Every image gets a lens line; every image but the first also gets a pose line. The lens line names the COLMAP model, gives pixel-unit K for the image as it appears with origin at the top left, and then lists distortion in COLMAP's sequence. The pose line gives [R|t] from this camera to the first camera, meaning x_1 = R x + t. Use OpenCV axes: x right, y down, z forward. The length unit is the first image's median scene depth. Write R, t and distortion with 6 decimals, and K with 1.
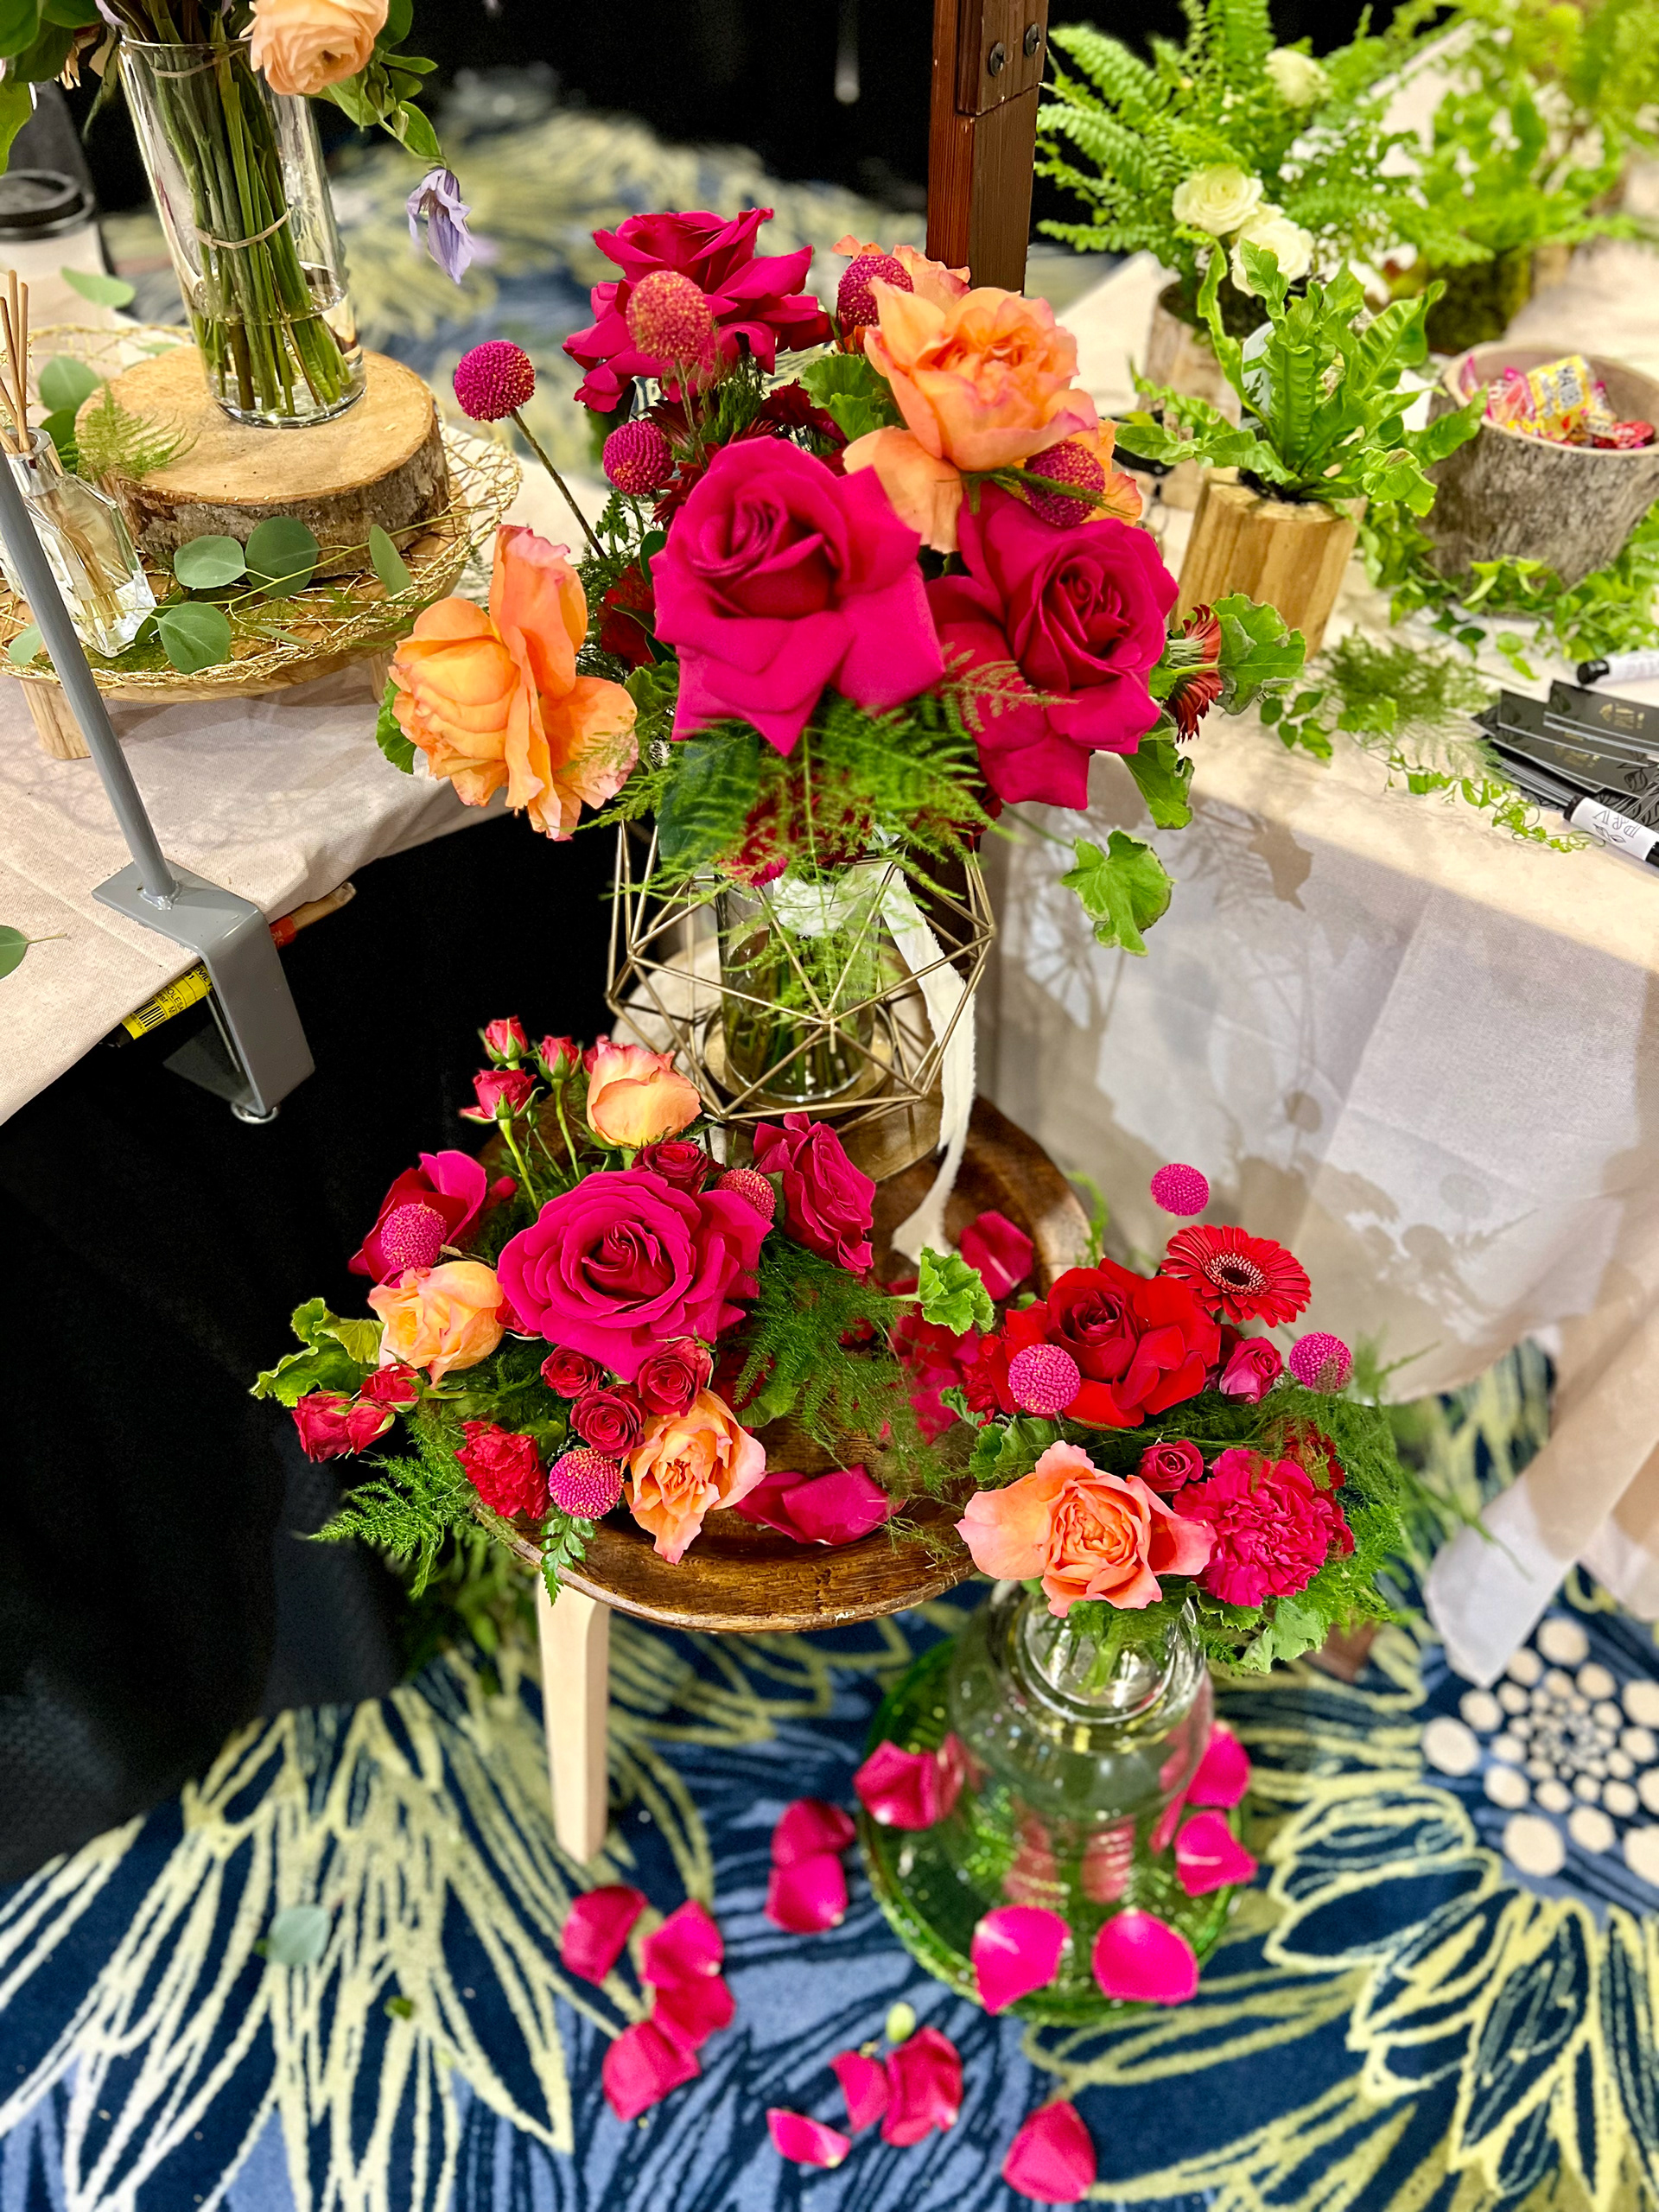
lens RADIAL K [[1681.0, 0, 843.1], [0, 1681.0, 1105.0], [0, 0, 1]] dist [0.026155, -0.005085]
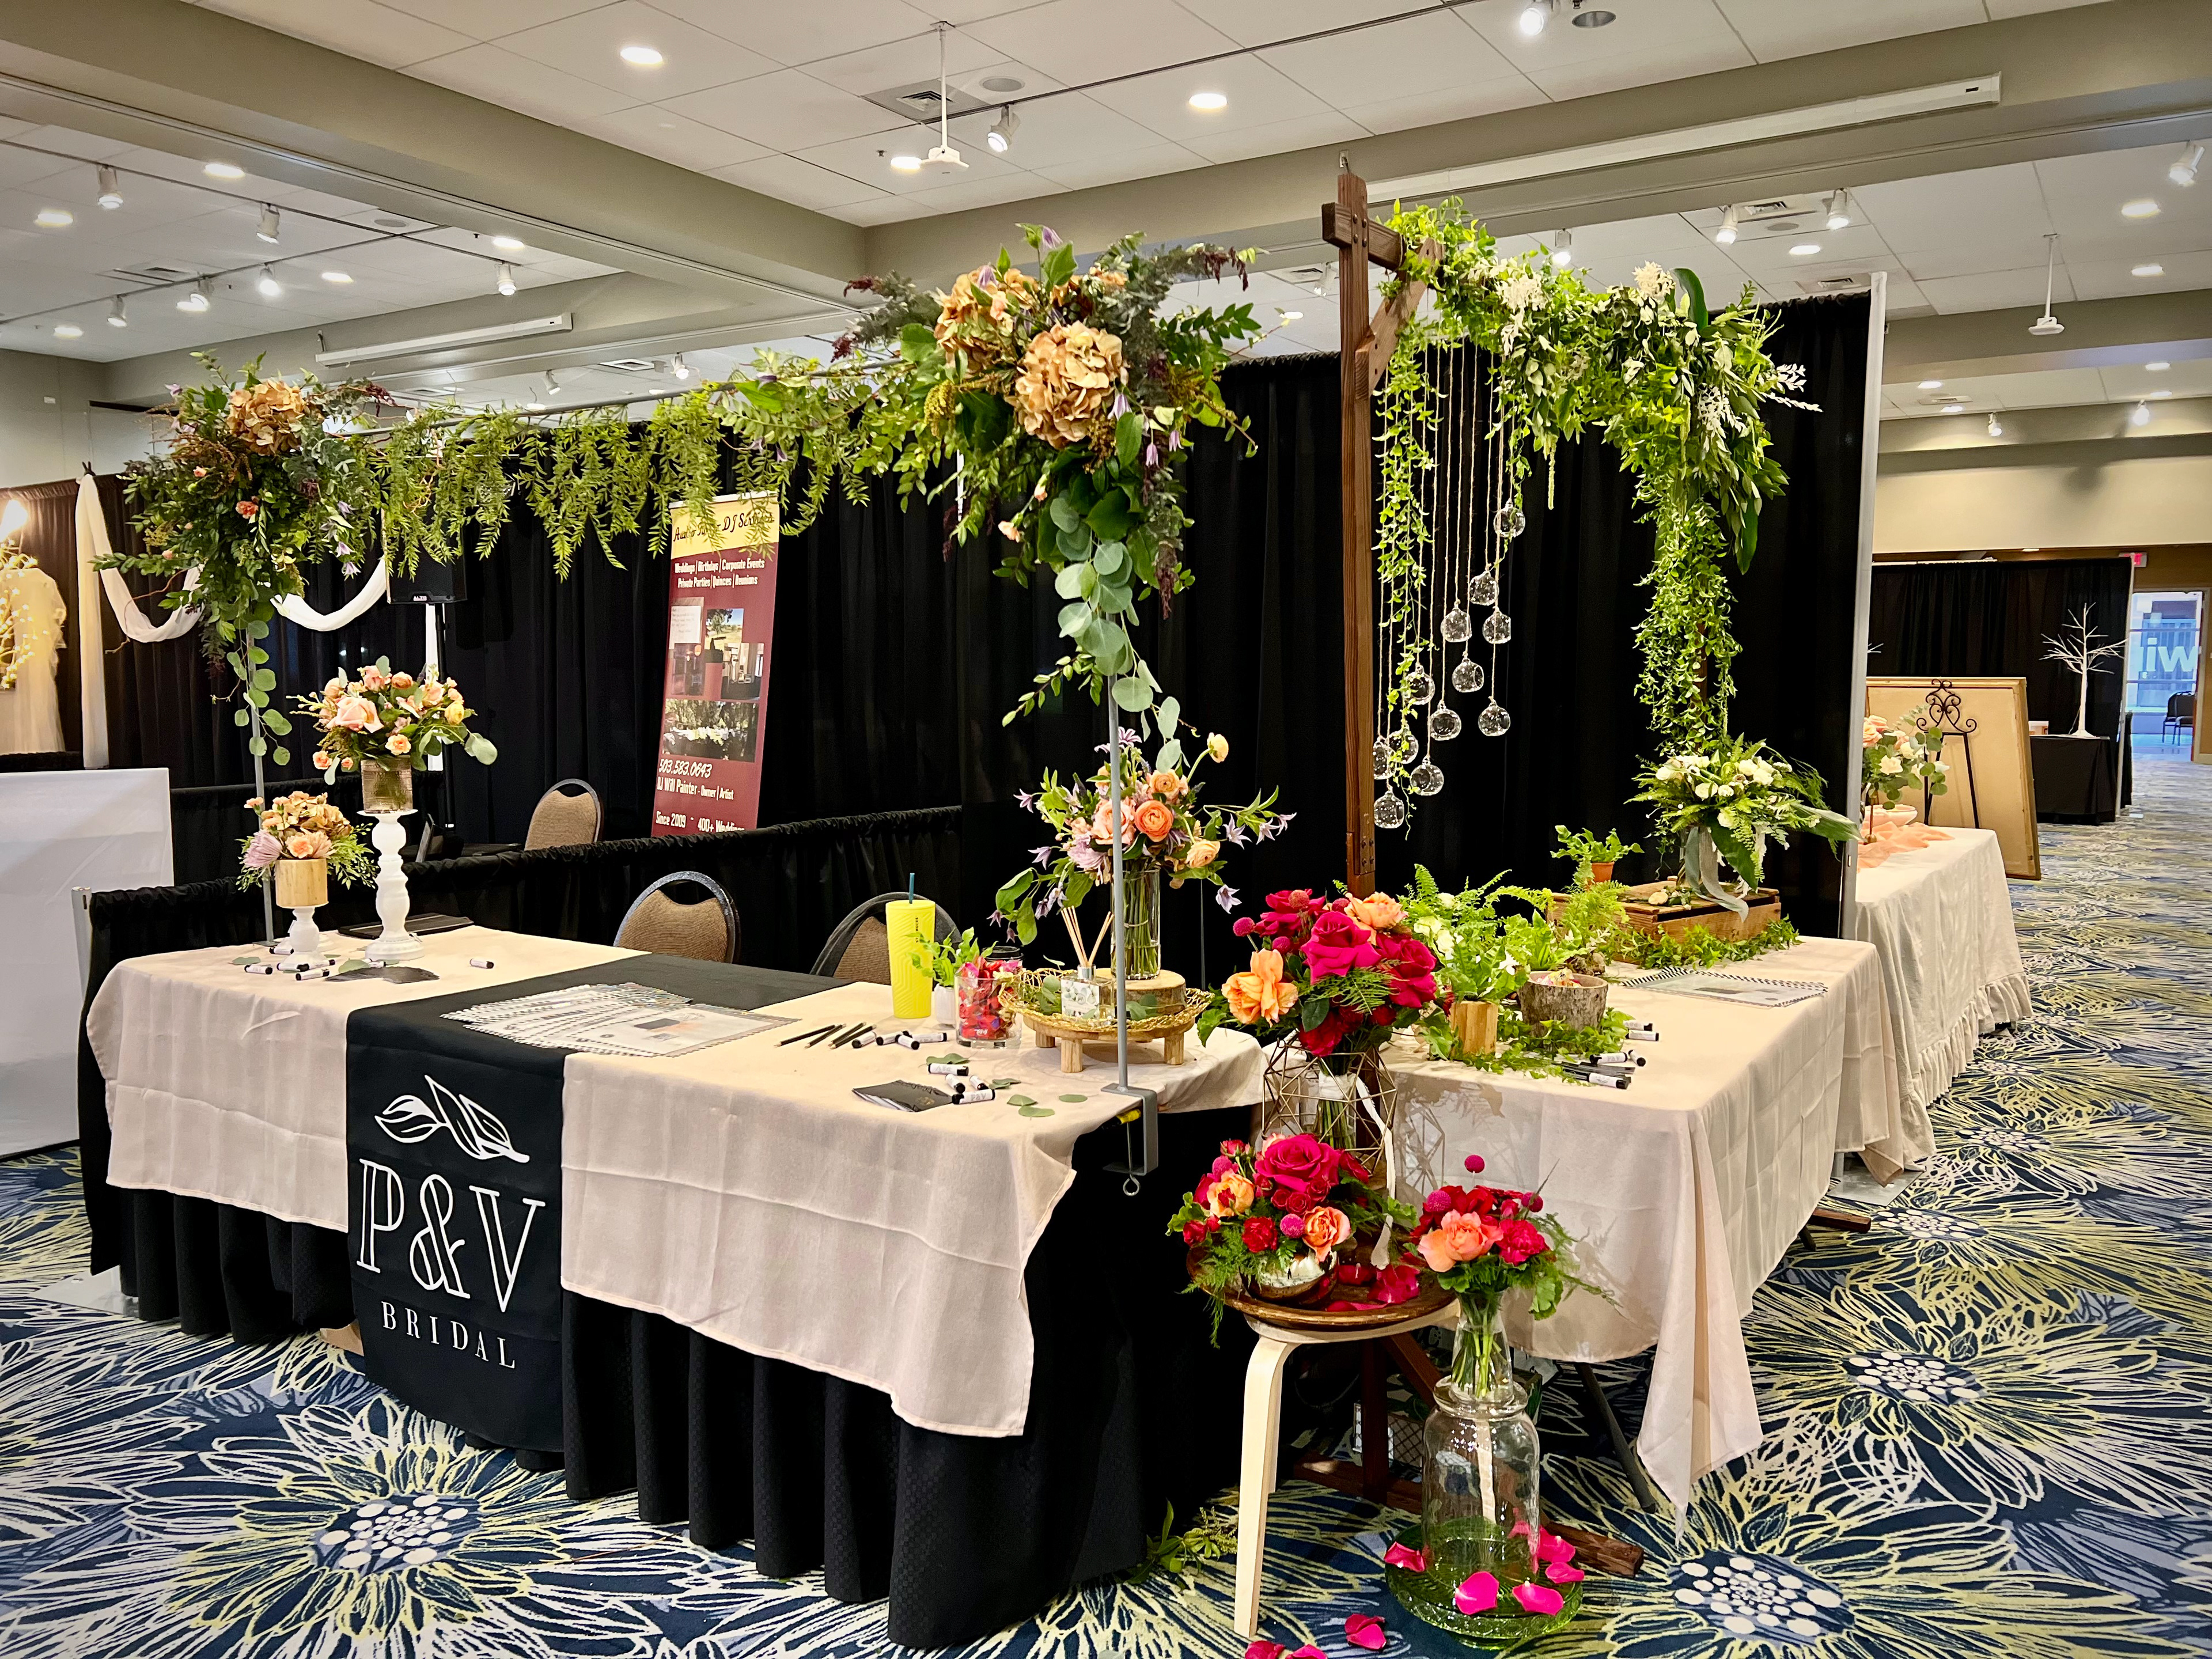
lens RADIAL K [[1681.0, 0, 1106.2], [0, 1681.0, 826.1], [0, 0, 1]] dist [0.026155, -0.005085]
pose [[0.999287, -0.032265, 0.019598, -0.317745], [0.036998, 0.733906, -0.678243, 1.053627], [0.007501, 0.678485, 0.734576, -1.031765]]
